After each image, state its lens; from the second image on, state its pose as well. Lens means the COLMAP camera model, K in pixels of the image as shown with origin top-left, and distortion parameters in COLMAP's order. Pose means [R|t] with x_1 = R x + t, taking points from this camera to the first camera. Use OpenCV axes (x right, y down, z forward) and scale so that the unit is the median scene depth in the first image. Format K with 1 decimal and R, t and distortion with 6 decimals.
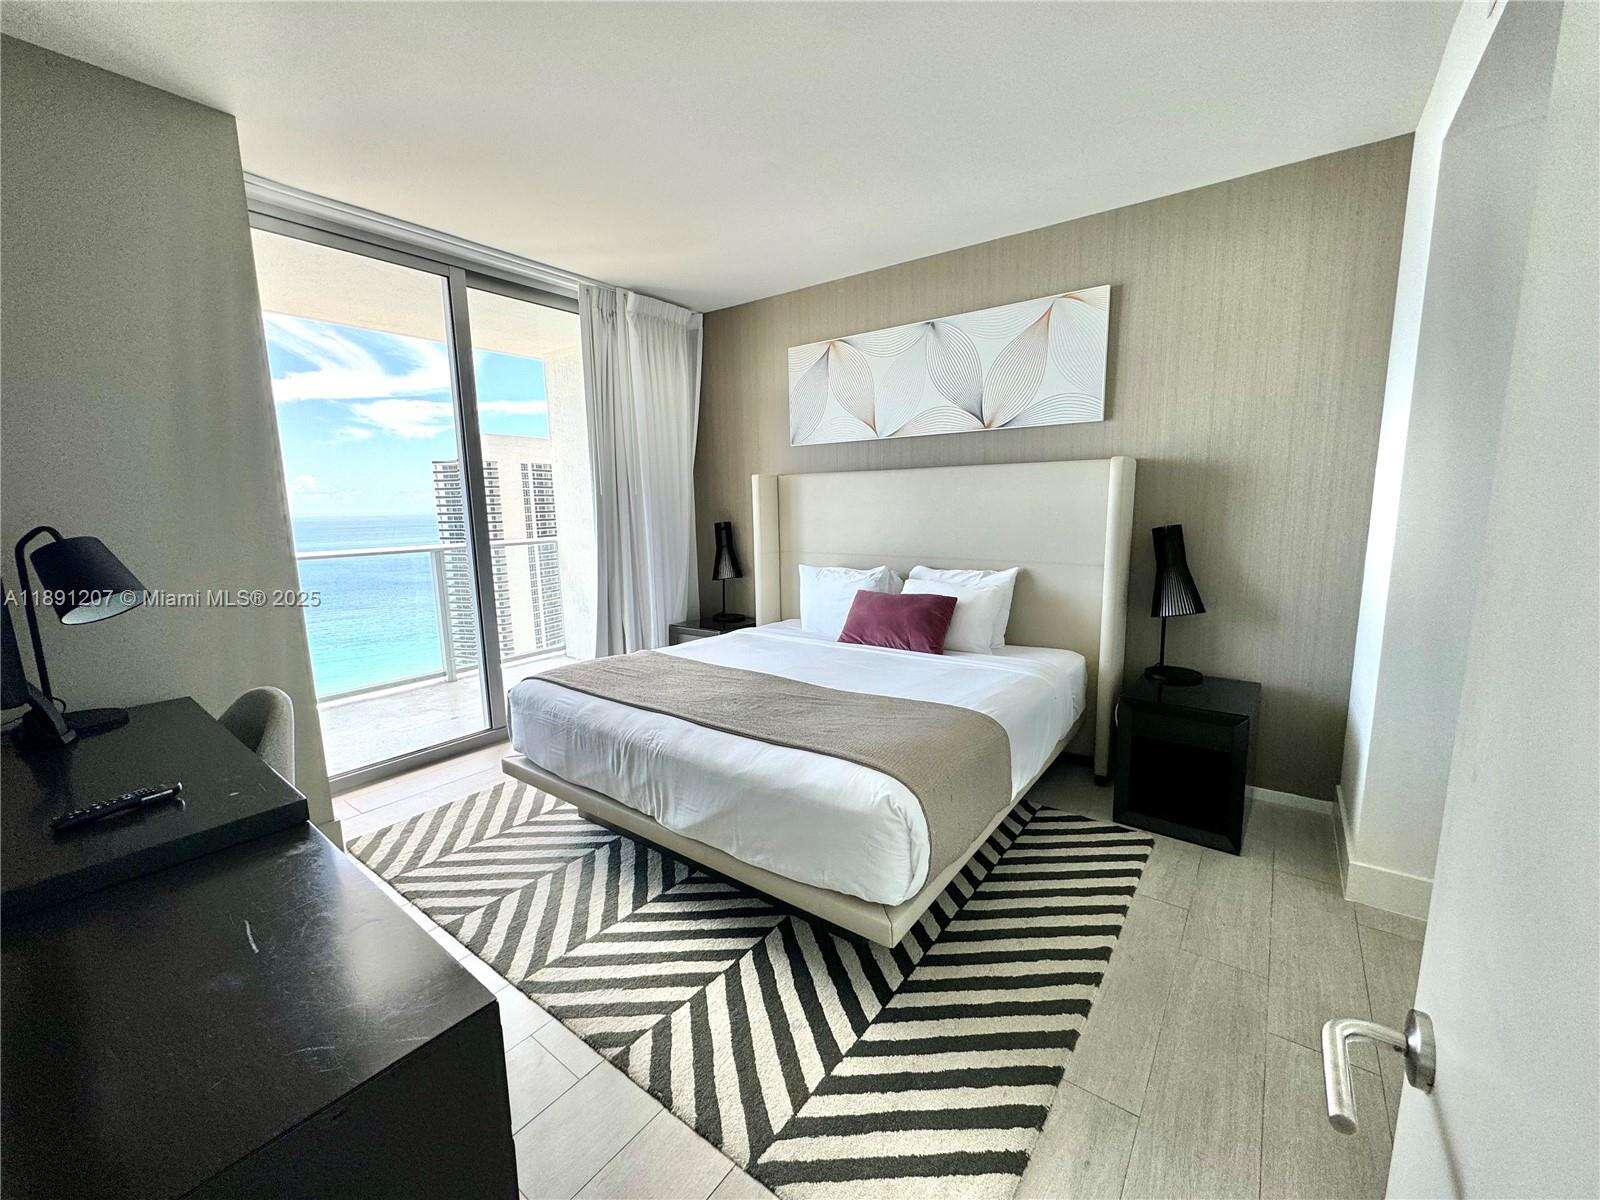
lens RADIAL K [[637.1, 0, 790.1], [0, 637.1, 603.5], [0, 0, 1]] dist [0.001238, 0.000148]
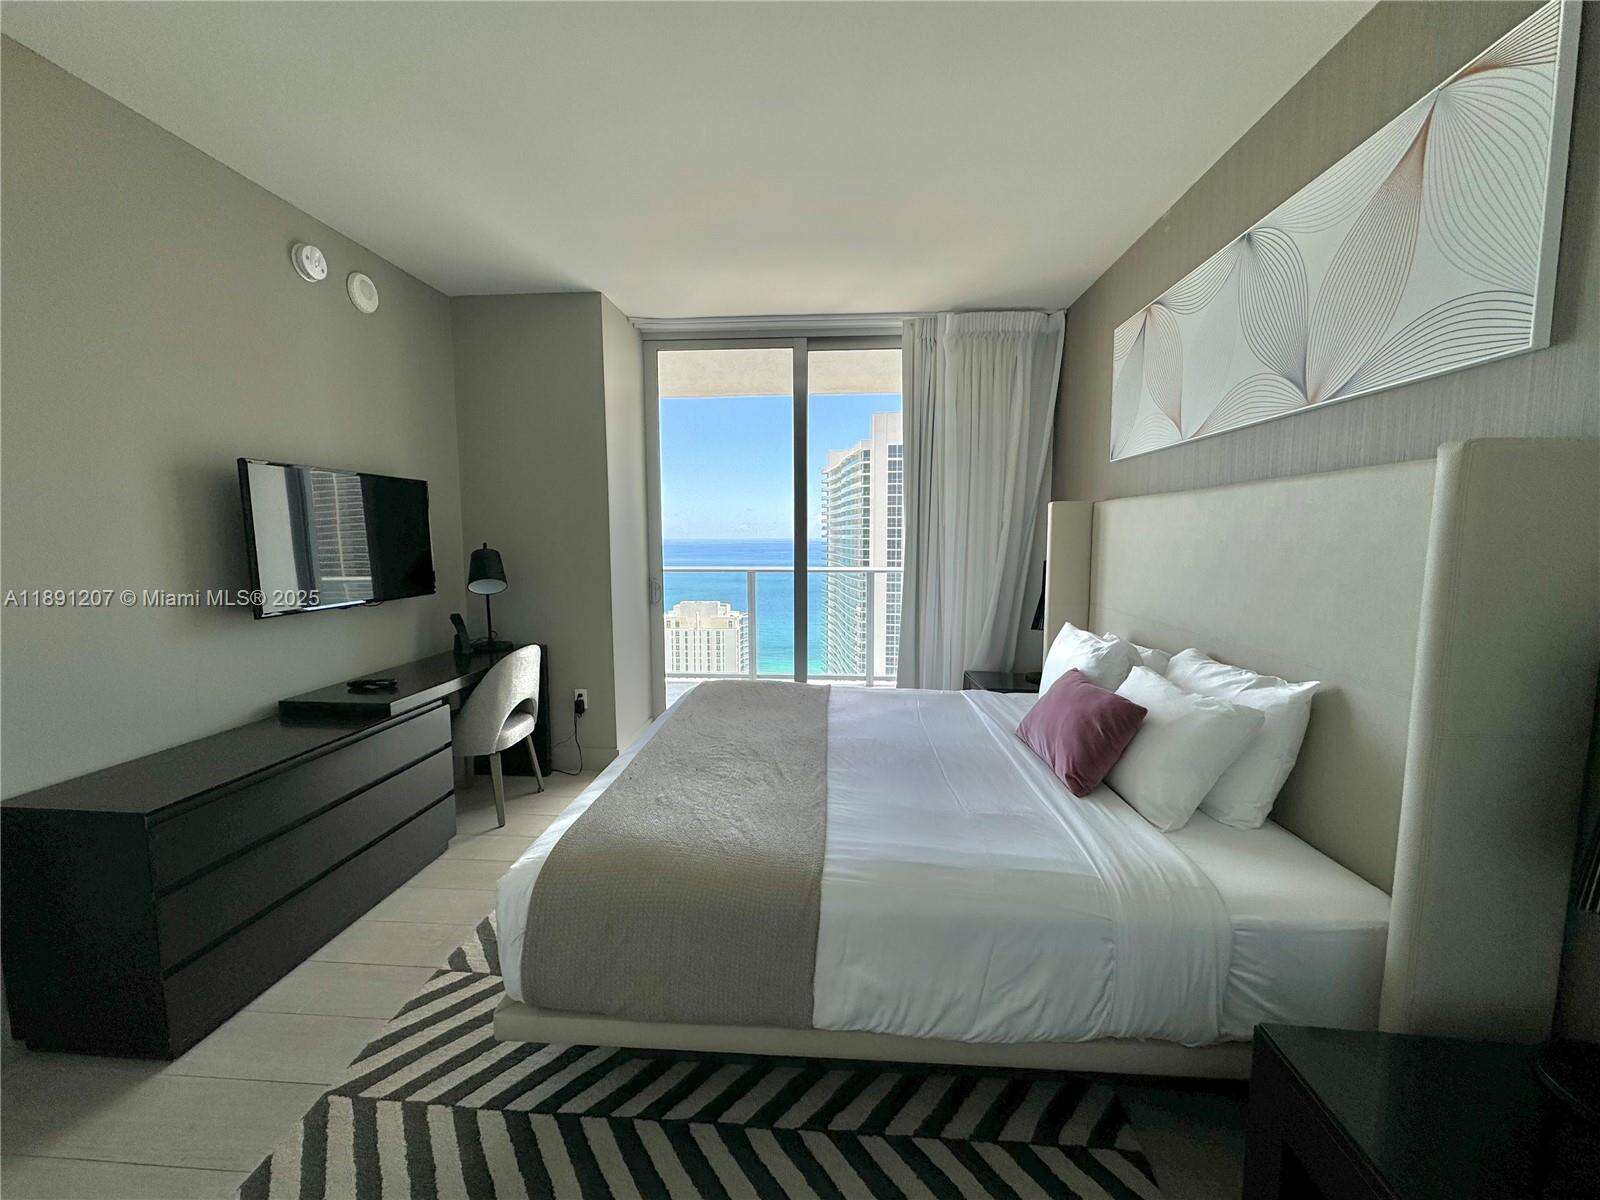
lens RADIAL K [[637.1, 0, 807.3], [0, 637.1, 600.3], [0, 0, 1]] dist [0.001238, 0.000148]
pose [[0.550101, 0.104692, -0.828510, 0.528041], [-0.146926, 0.988768, 0.027389, -0.072431], [0.822071, 0.106663, 0.559305, 0.393714]]
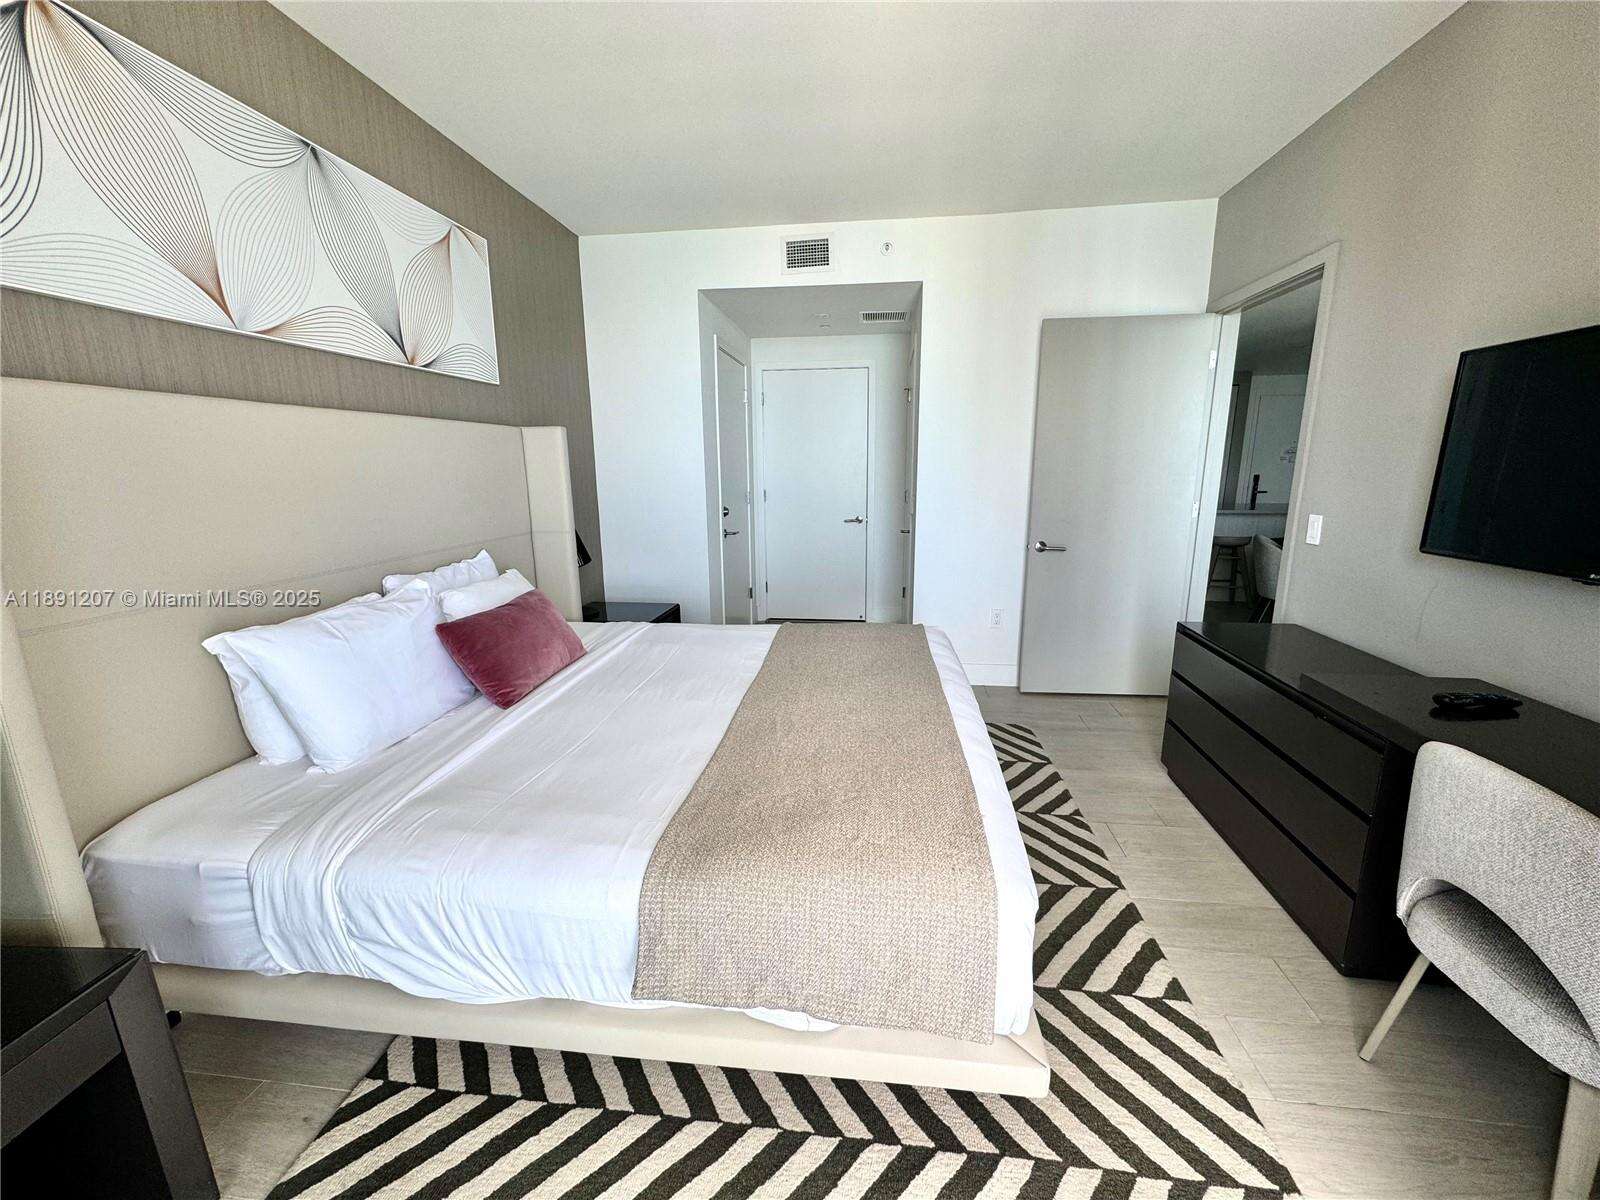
lens RADIAL K [[637.1, 0, 813.9], [0, 637.1, 604.0], [0, 0, 1]] dist [0.001238, 0.000148]
pose [[-0.517617, -0.164752, 0.839601, -0.557538], [0.158770, 0.945749, 0.283463, -0.153291], [-0.840752, 0.280029, -0.463378, 1.025146]]
